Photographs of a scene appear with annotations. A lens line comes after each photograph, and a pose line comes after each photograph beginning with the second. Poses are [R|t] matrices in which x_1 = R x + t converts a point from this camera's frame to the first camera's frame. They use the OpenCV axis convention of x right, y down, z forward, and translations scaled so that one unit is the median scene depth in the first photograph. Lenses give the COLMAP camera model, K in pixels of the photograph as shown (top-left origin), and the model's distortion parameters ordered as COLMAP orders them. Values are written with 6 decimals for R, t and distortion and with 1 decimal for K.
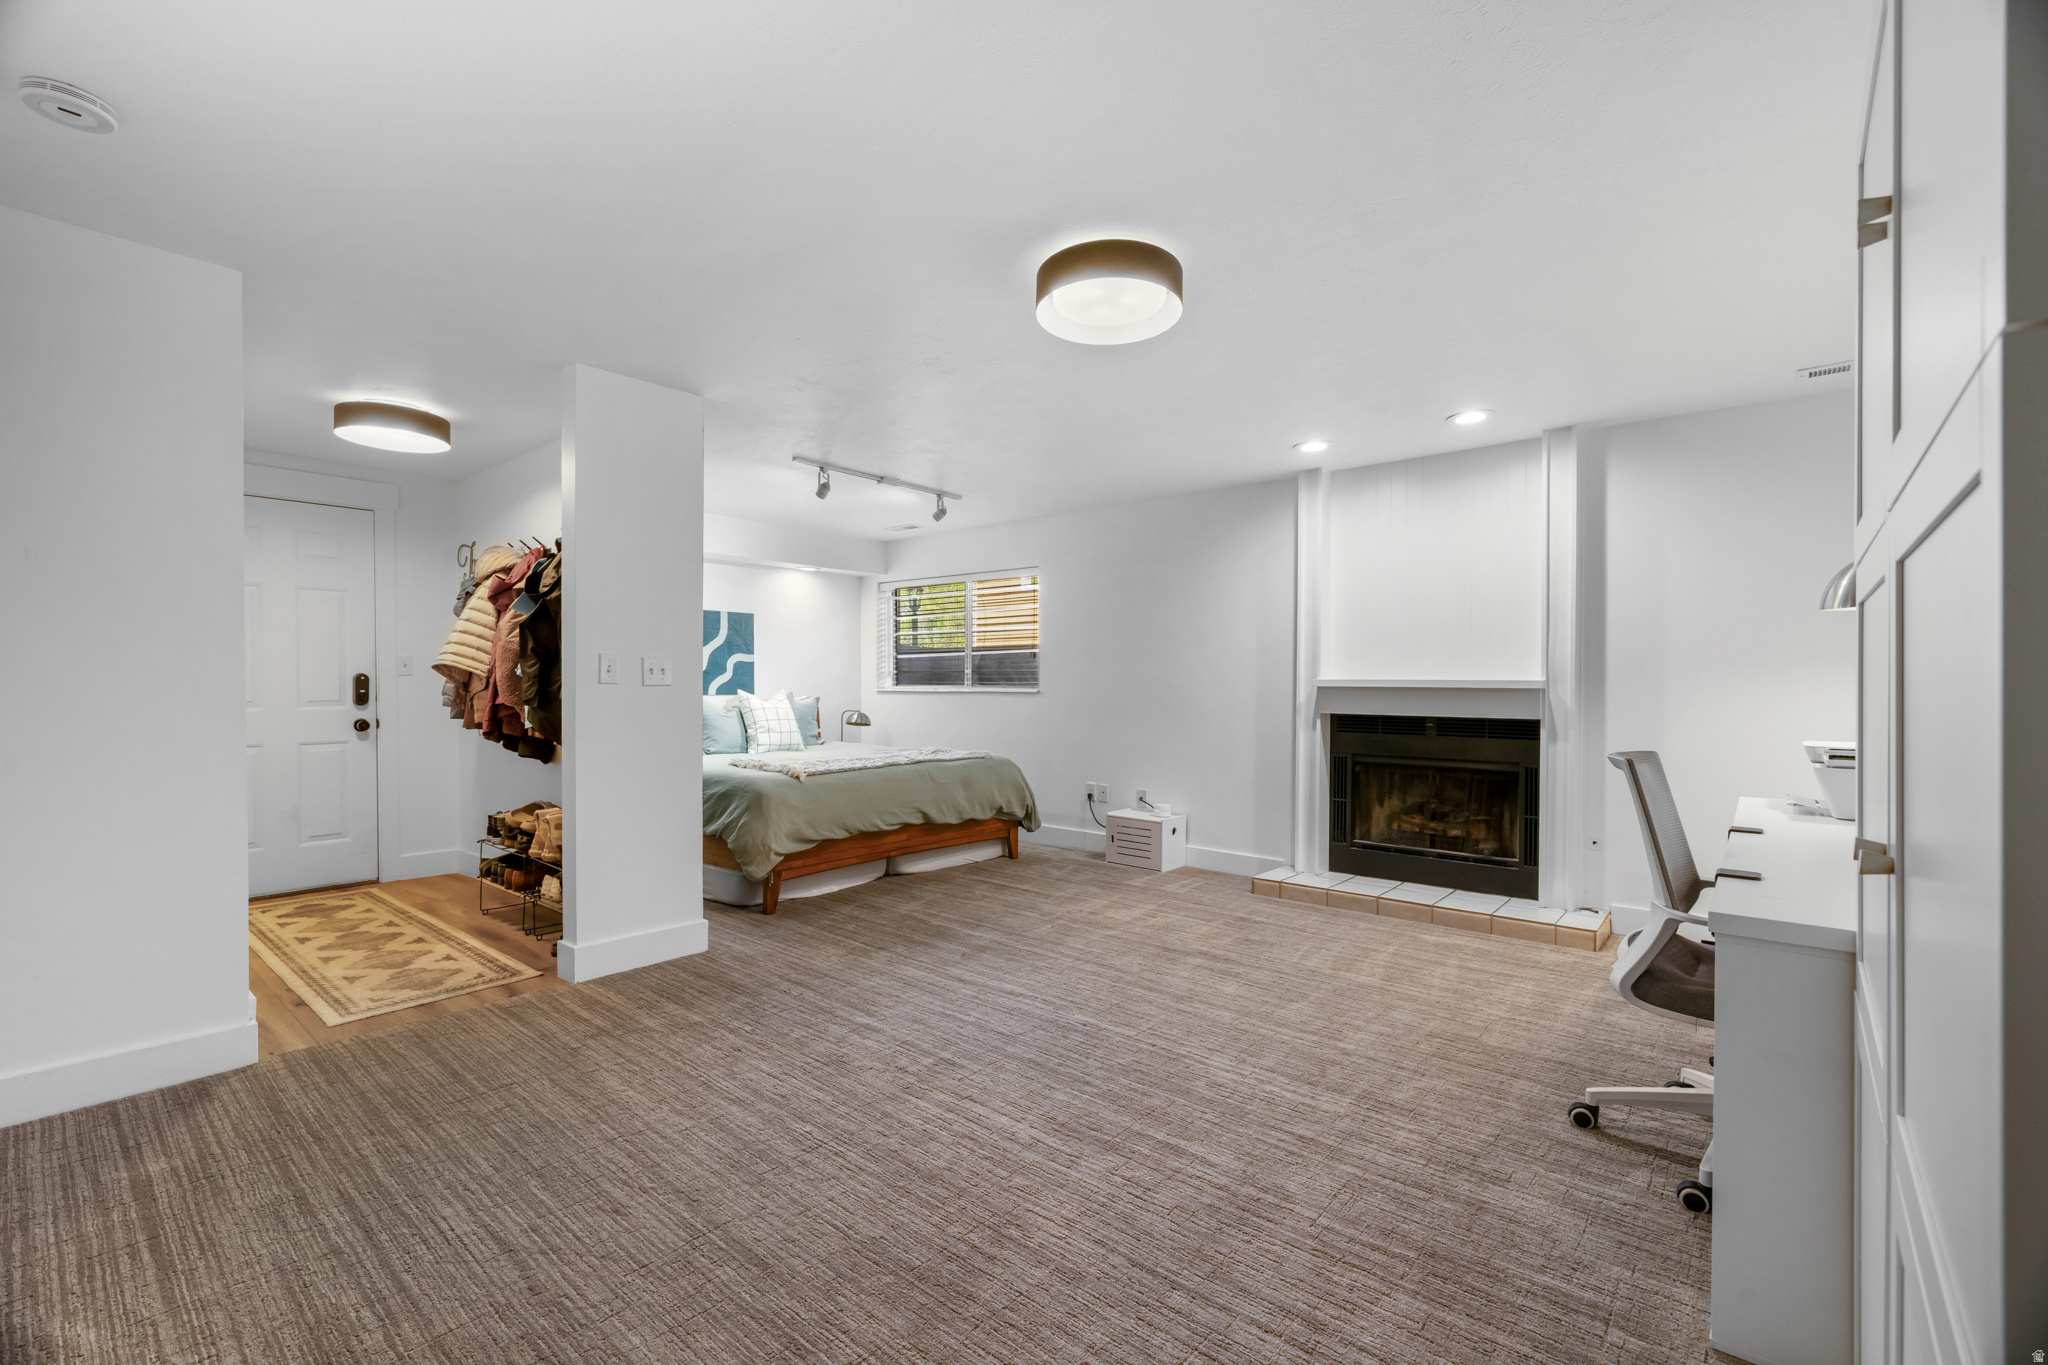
lens RADIAL K [[883.9, 0, 1017.3], [0, 883.9, 686.9], [0, 0, 1]] dist [0.000790, 0.000079]
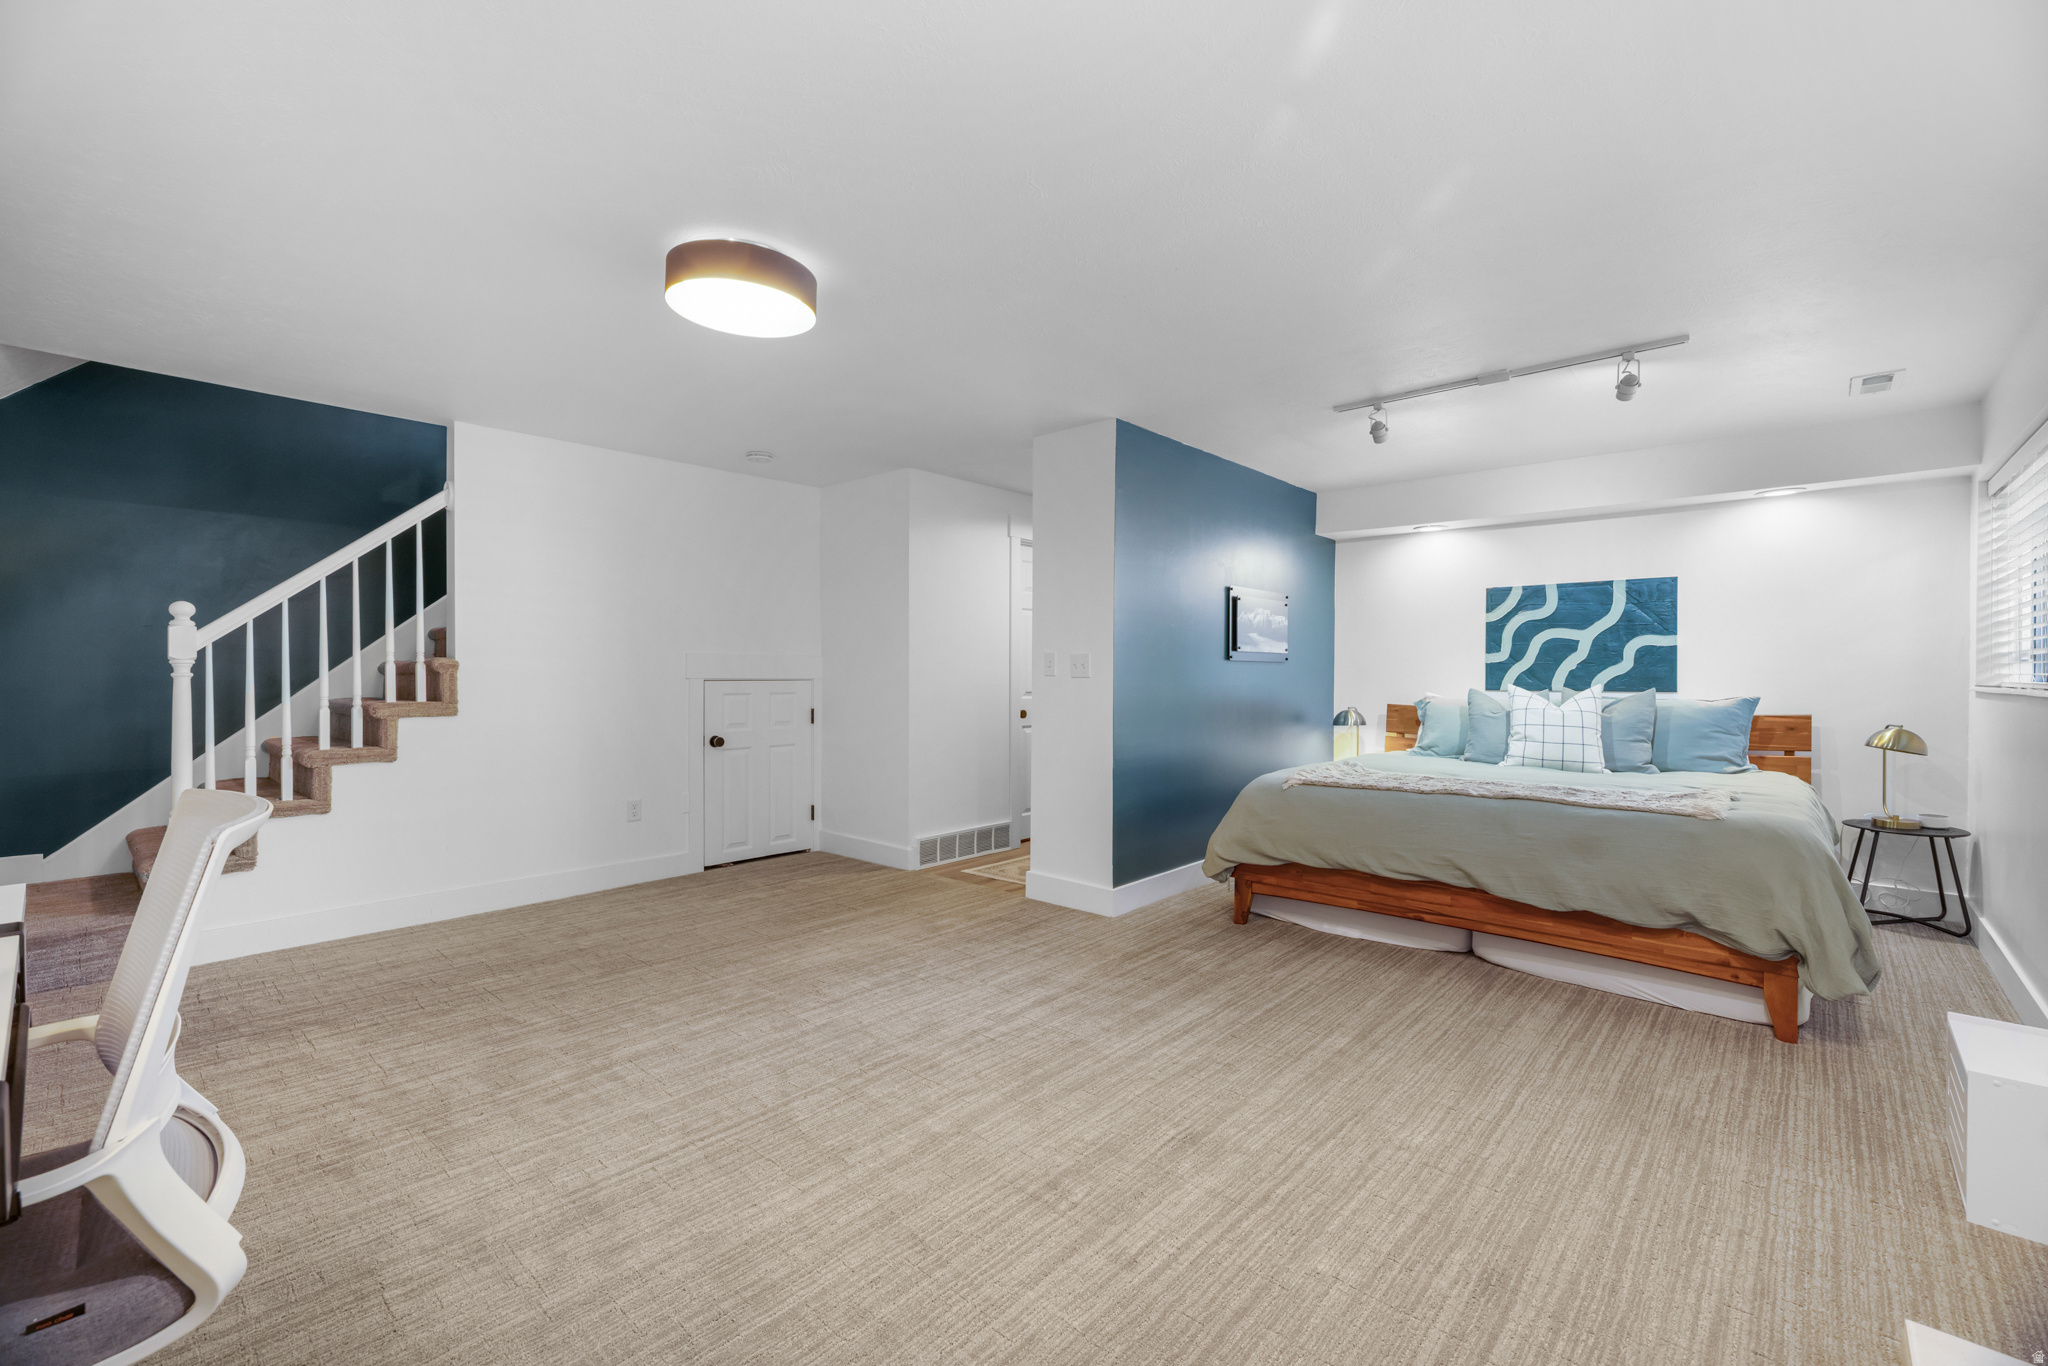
lens RADIAL K [[869.2, 0, 1022.8], [0, 869.2, 681.7], [0, 0, 1]] dist [0.000481, 0.000213]
pose [[-0.028798, 0.005927, -0.999568, 0.497954], [-0.003636, 0.999975, 0.006034, -0.002500], [0.999579, 0.003808, -0.028775, 0.617189]]
